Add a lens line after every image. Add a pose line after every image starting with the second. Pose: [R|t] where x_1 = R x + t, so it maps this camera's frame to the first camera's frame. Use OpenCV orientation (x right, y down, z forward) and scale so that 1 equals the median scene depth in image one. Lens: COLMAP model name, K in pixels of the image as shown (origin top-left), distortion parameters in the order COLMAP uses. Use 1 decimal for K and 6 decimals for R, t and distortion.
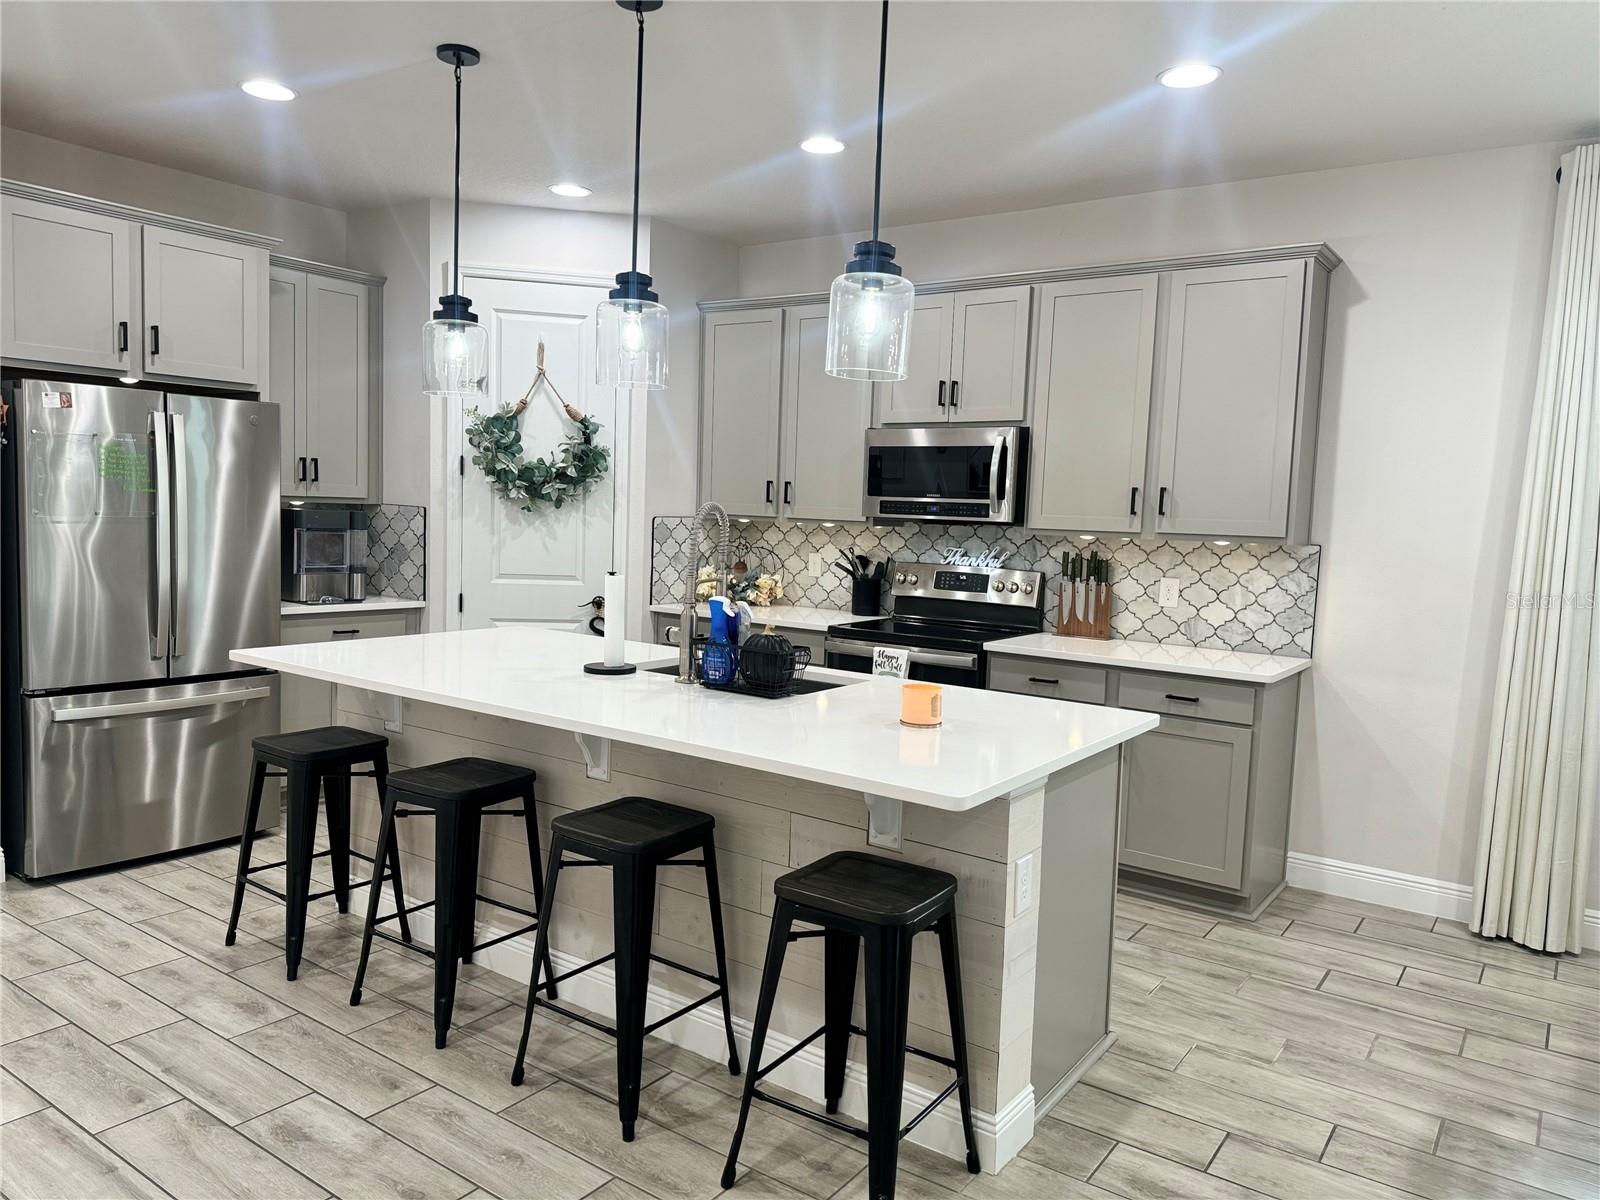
lens RADIAL K [[1111.4, 0, 794.3], [0, 1111.4, 603.8], [0, 0, 1]] dist [0.052096, -0.059205]
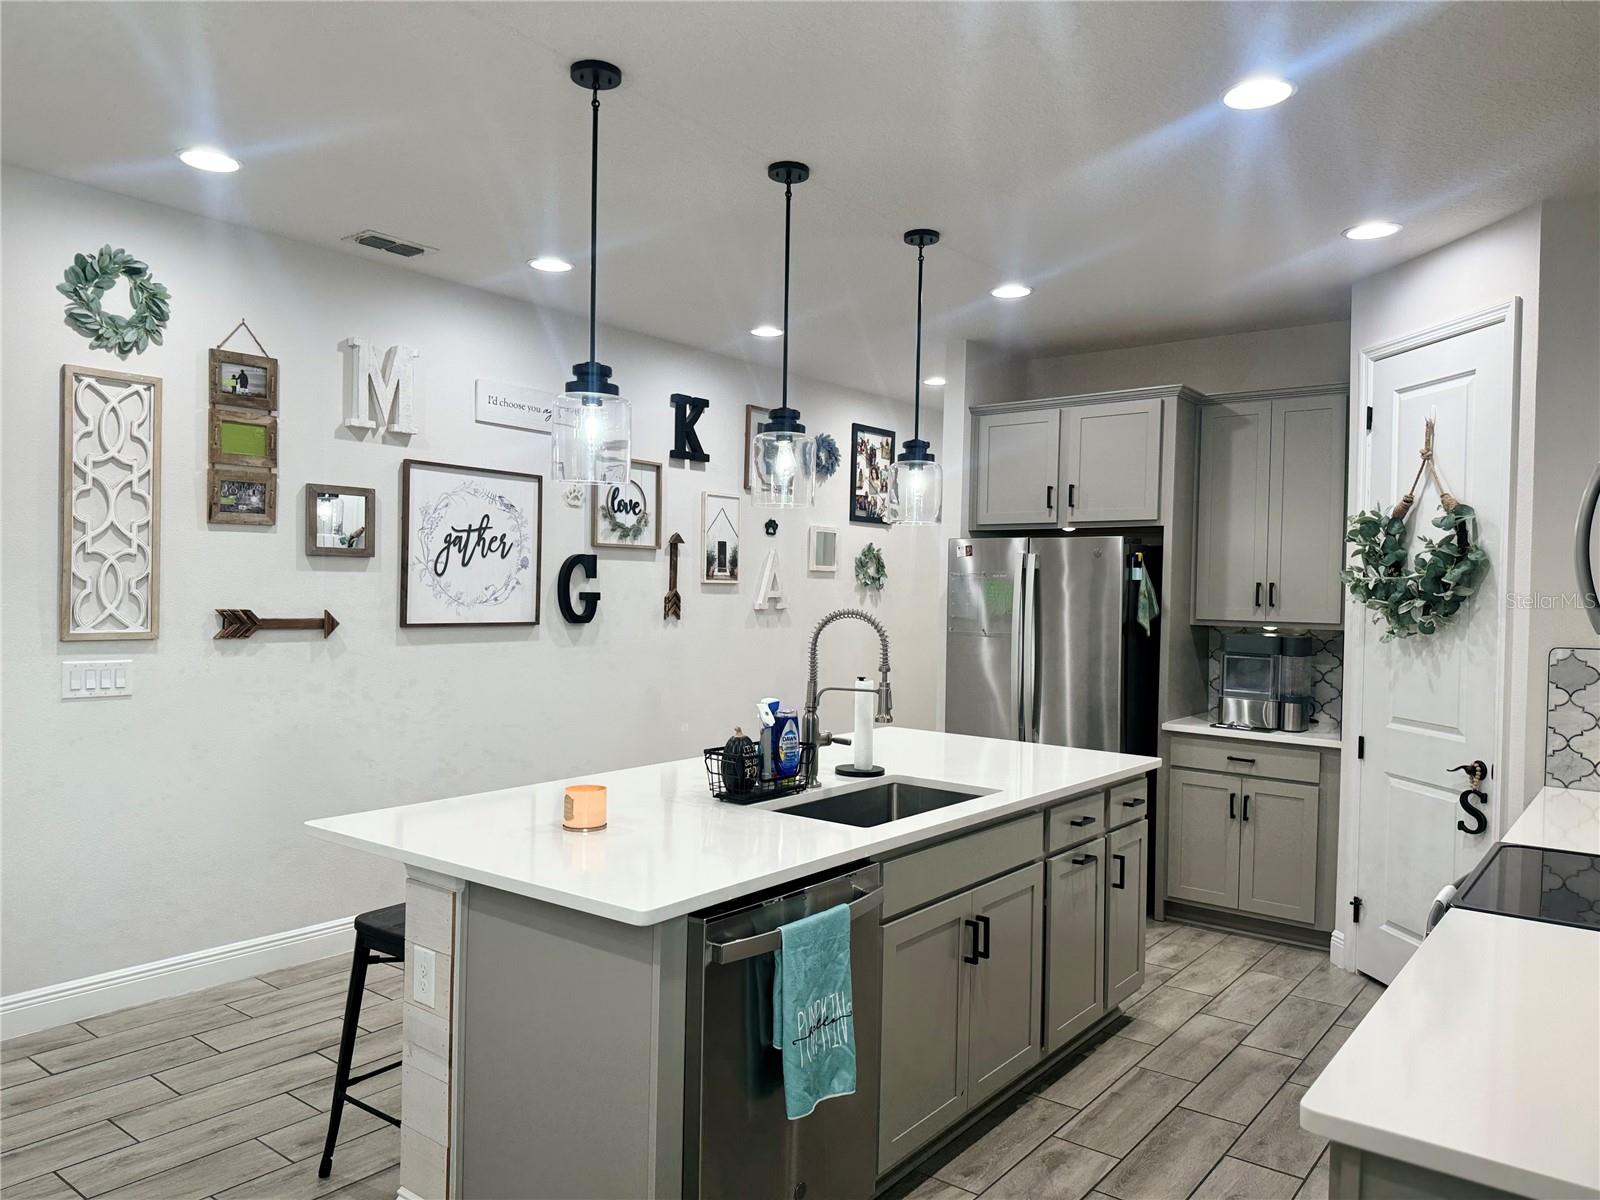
lens RADIAL K [[1111.4, 0, 794.3], [0, 1111.4, 603.8], [0, 0, 1]] dist [0.052096, -0.059205]
pose [[-0.038434, -0.028205, -0.998863, 0.559973], [-0.109876, 0.993660, -0.023830, -0.041793], [0.993202, 0.108835, -0.041289, 0.619259]]
